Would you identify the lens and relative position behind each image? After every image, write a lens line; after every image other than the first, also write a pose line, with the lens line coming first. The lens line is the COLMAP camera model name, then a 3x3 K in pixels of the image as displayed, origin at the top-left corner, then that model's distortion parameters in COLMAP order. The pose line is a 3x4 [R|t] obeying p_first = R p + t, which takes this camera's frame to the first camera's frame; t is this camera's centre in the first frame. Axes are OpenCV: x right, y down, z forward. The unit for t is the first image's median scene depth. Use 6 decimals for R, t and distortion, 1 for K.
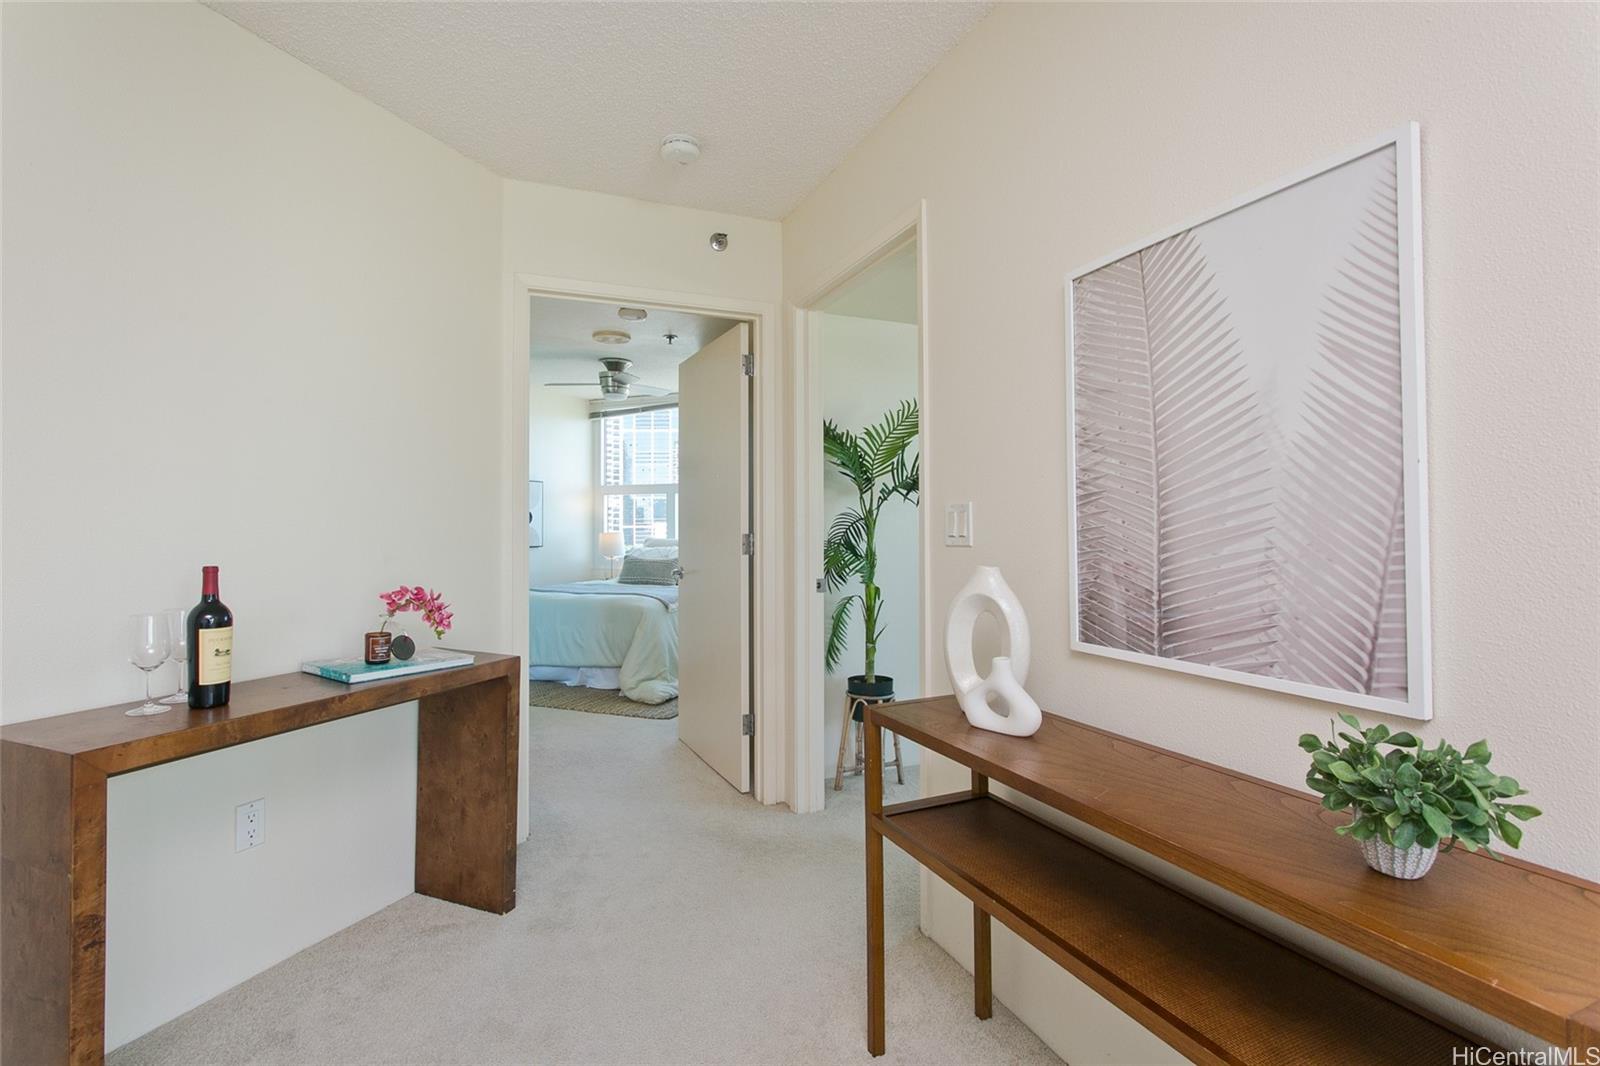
lens RADIAL K [[751.1, 0, 797.2], [0, 751.1, 511.3], [0, 0, 1]] dist [0.004815, -0.003994]
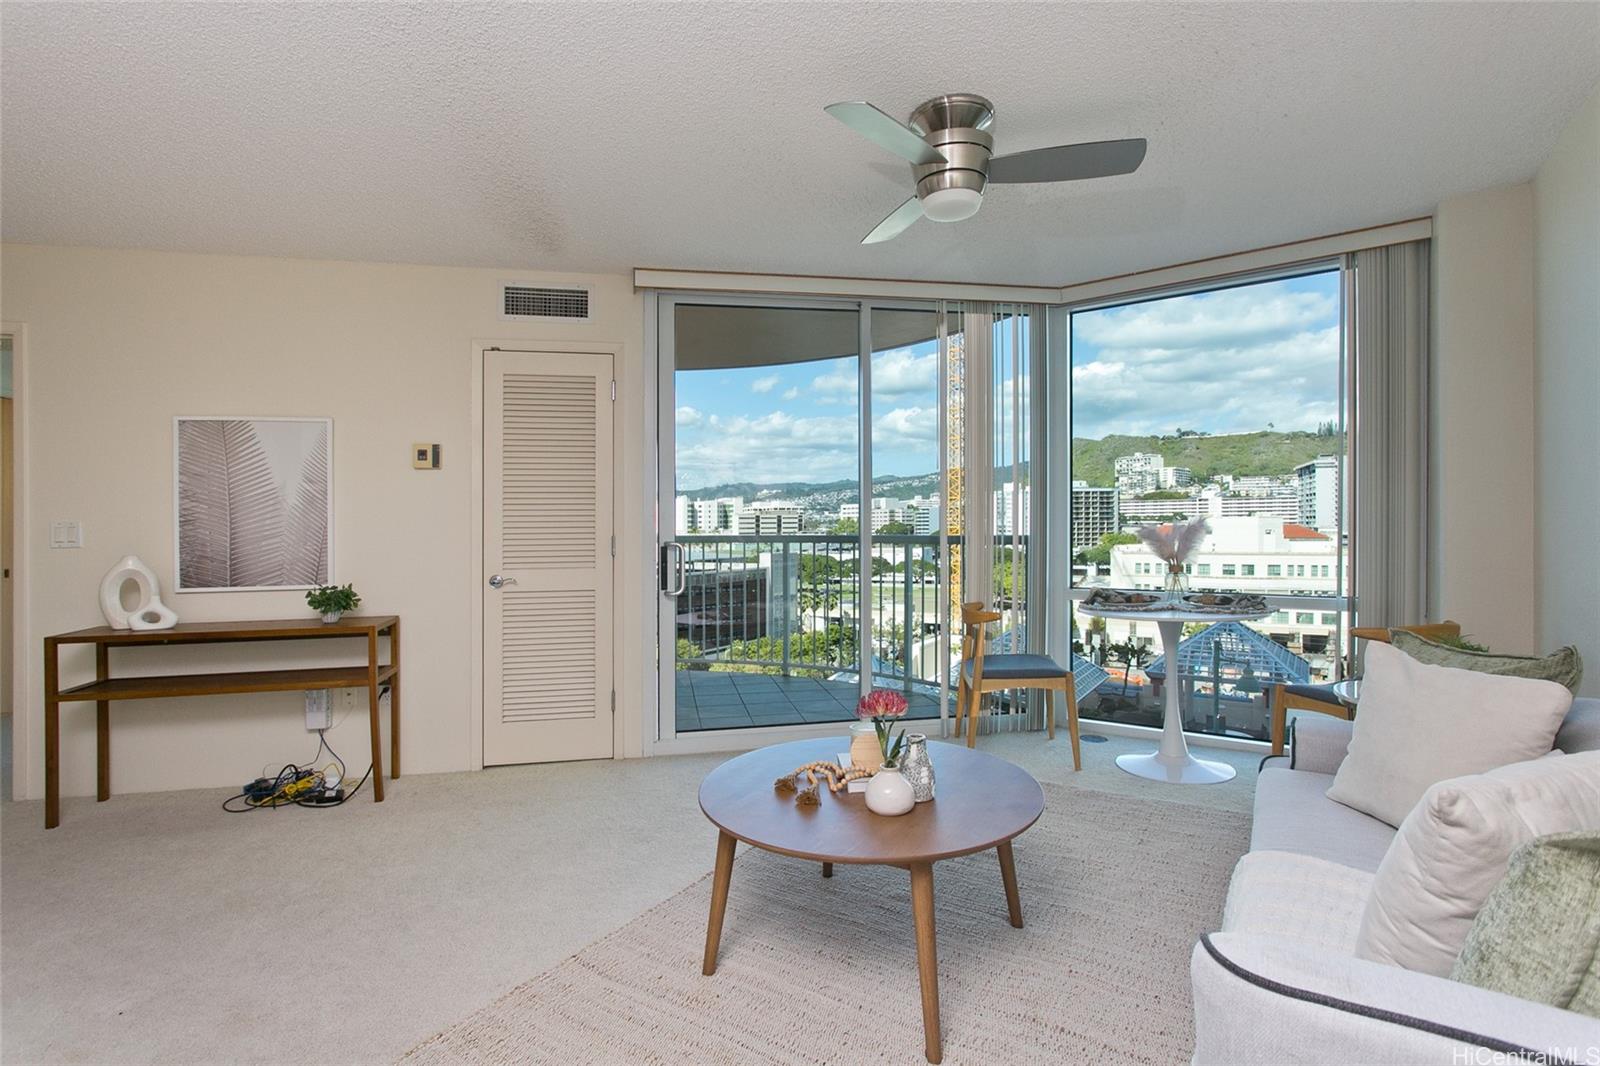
lens RADIAL K [[751.1, 0, 816.5], [0, 751.1, 524.1], [0, 0, 1]] dist [0.004815, -0.003994]
pose [[0.192876, -0.003378, 0.981217, -1.420727], [-0.013206, 0.999895, 0.006038, -0.049021], [-0.981134, -0.014123, 0.192811, -1.238252]]
